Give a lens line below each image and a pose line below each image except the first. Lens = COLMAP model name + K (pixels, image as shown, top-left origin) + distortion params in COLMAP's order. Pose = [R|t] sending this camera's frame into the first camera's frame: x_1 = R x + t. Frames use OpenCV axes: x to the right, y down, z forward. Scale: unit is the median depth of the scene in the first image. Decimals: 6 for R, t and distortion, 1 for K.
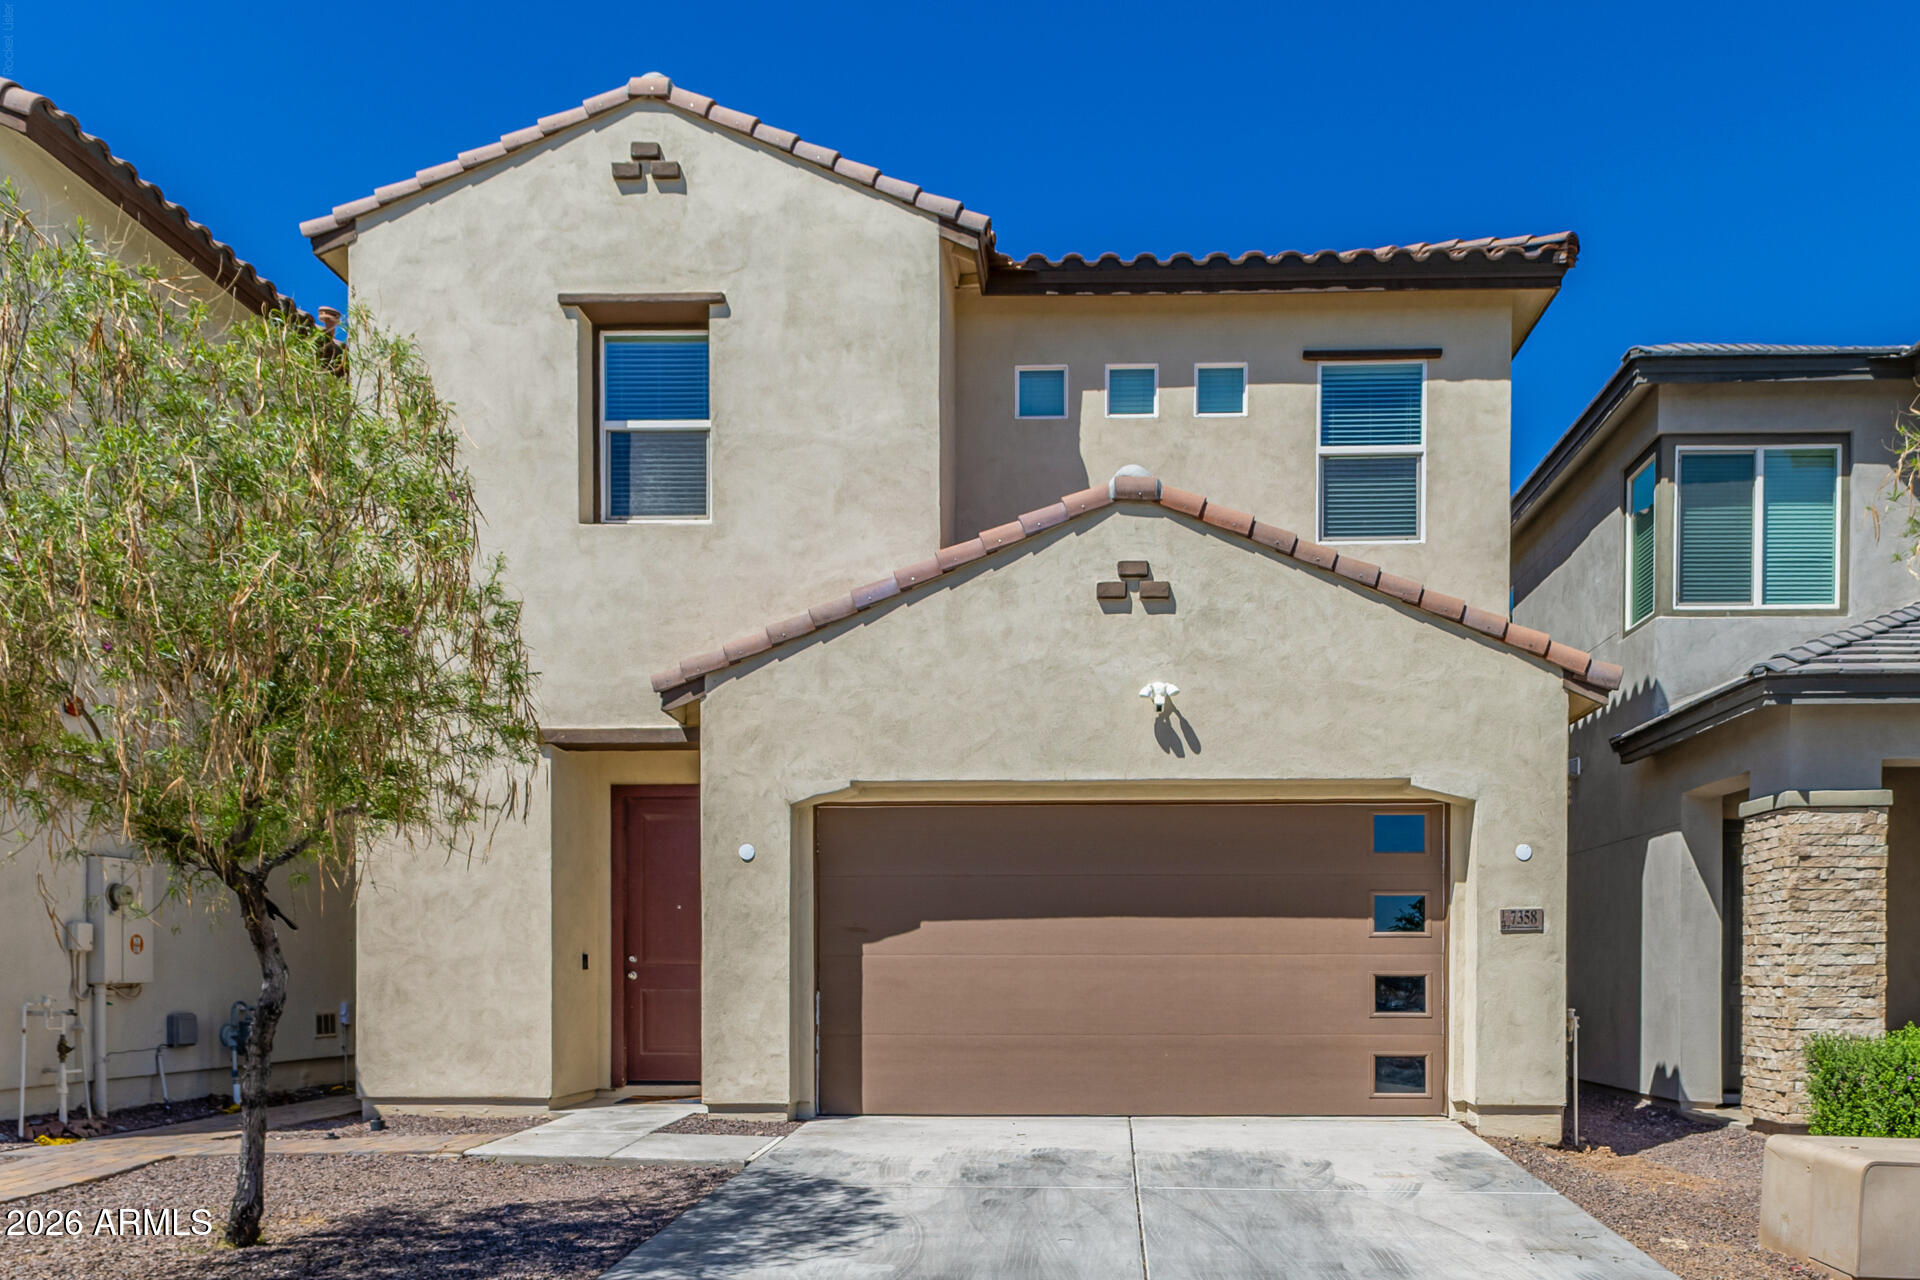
lens RADIAL K [[845.0, 0, 960.9], [0, 845.0, 989.0], [0, 0, 1]] dist [0.002428, 0.001018]
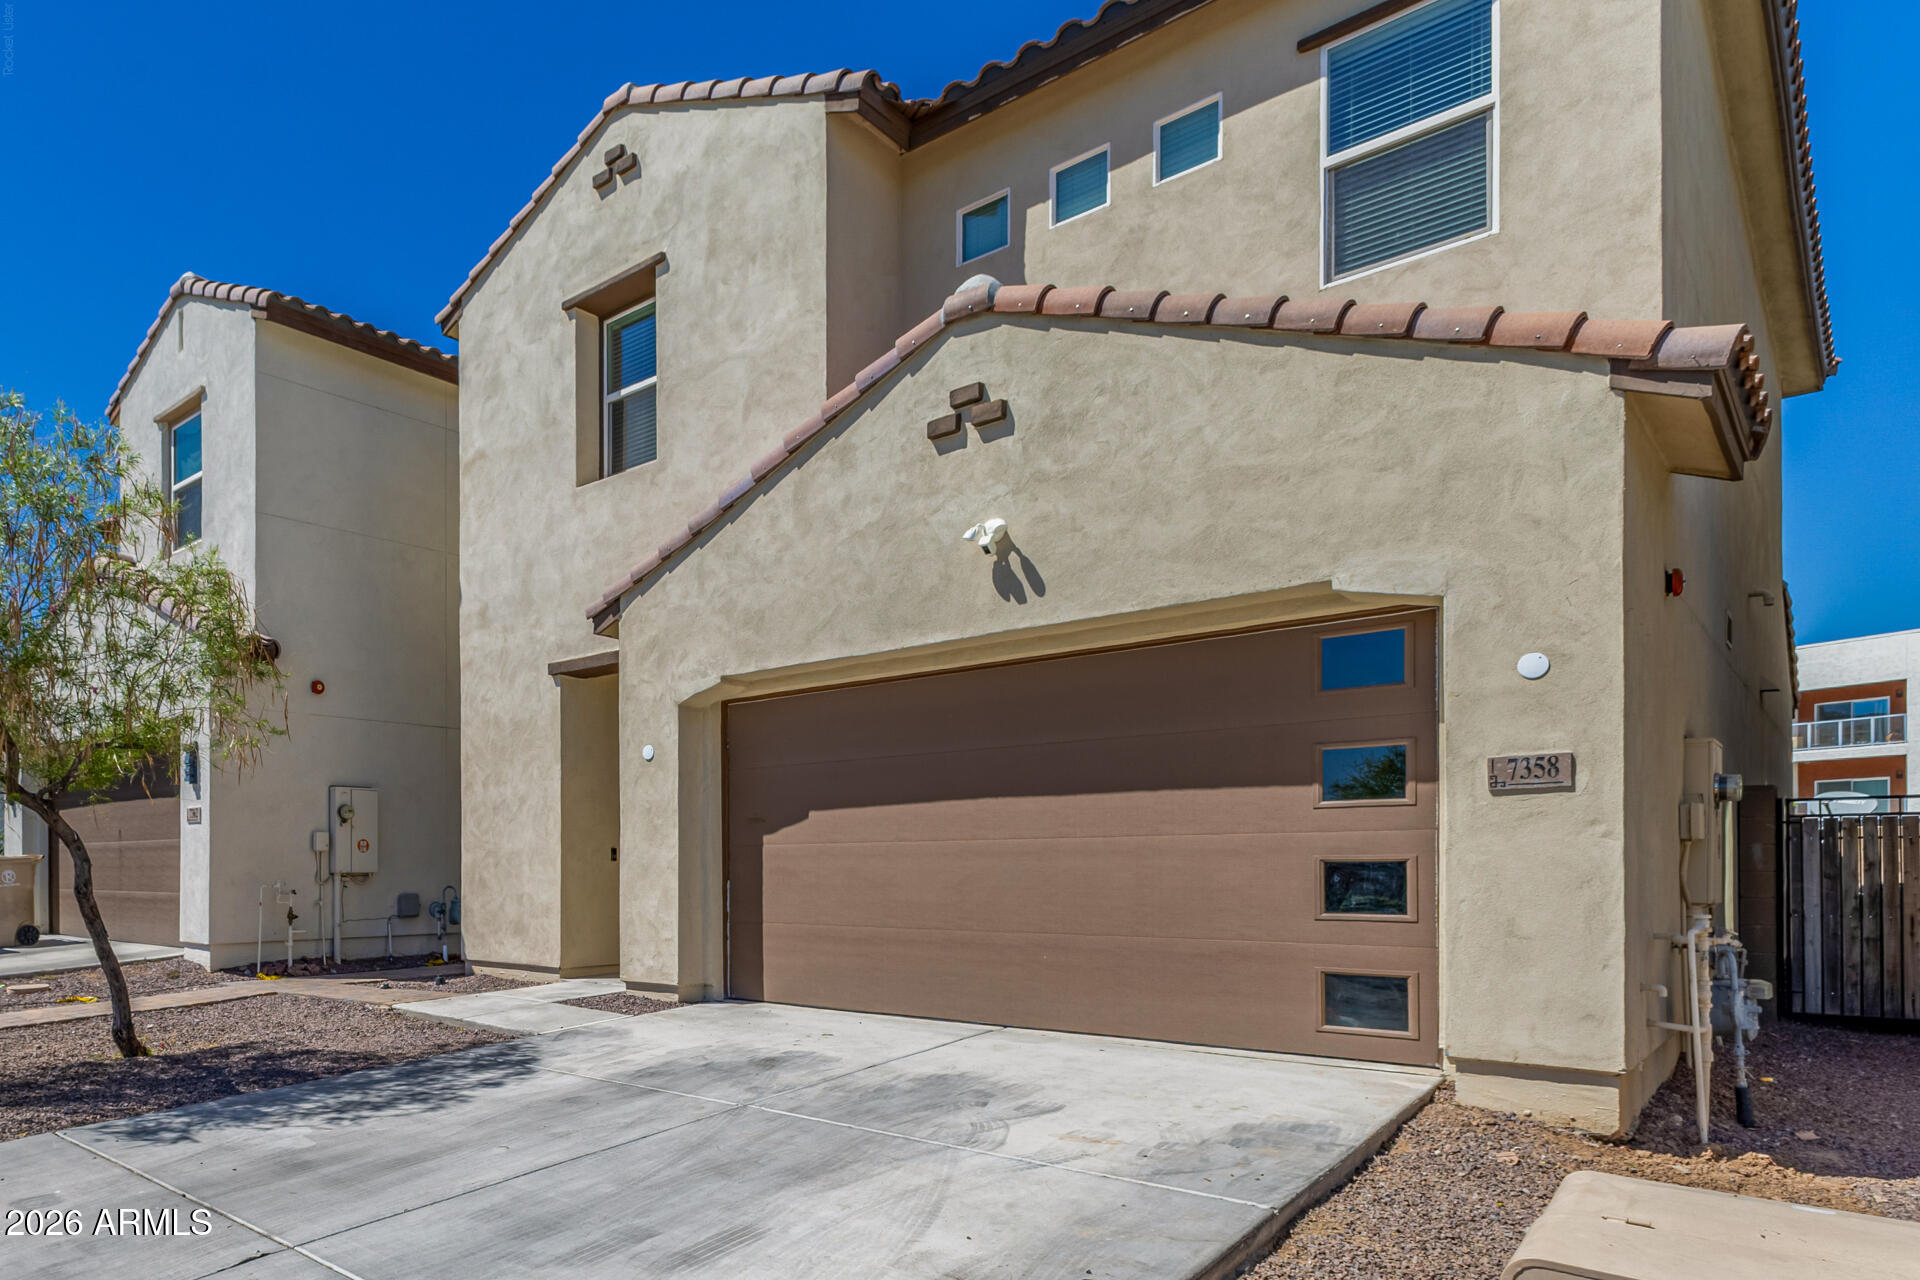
lens RADIAL K [[804.4, 0, 959.2], [0, 804.4, 868.6], [0, 0, 1]] dist [0.004664, -0.000144]
pose [[0.880334, -0.002606, -0.474348, 0.572954], [-0.002764, 0.999940, -0.010624, -0.001704], [0.474347, 0.010664, 0.880274, 0.265464]]
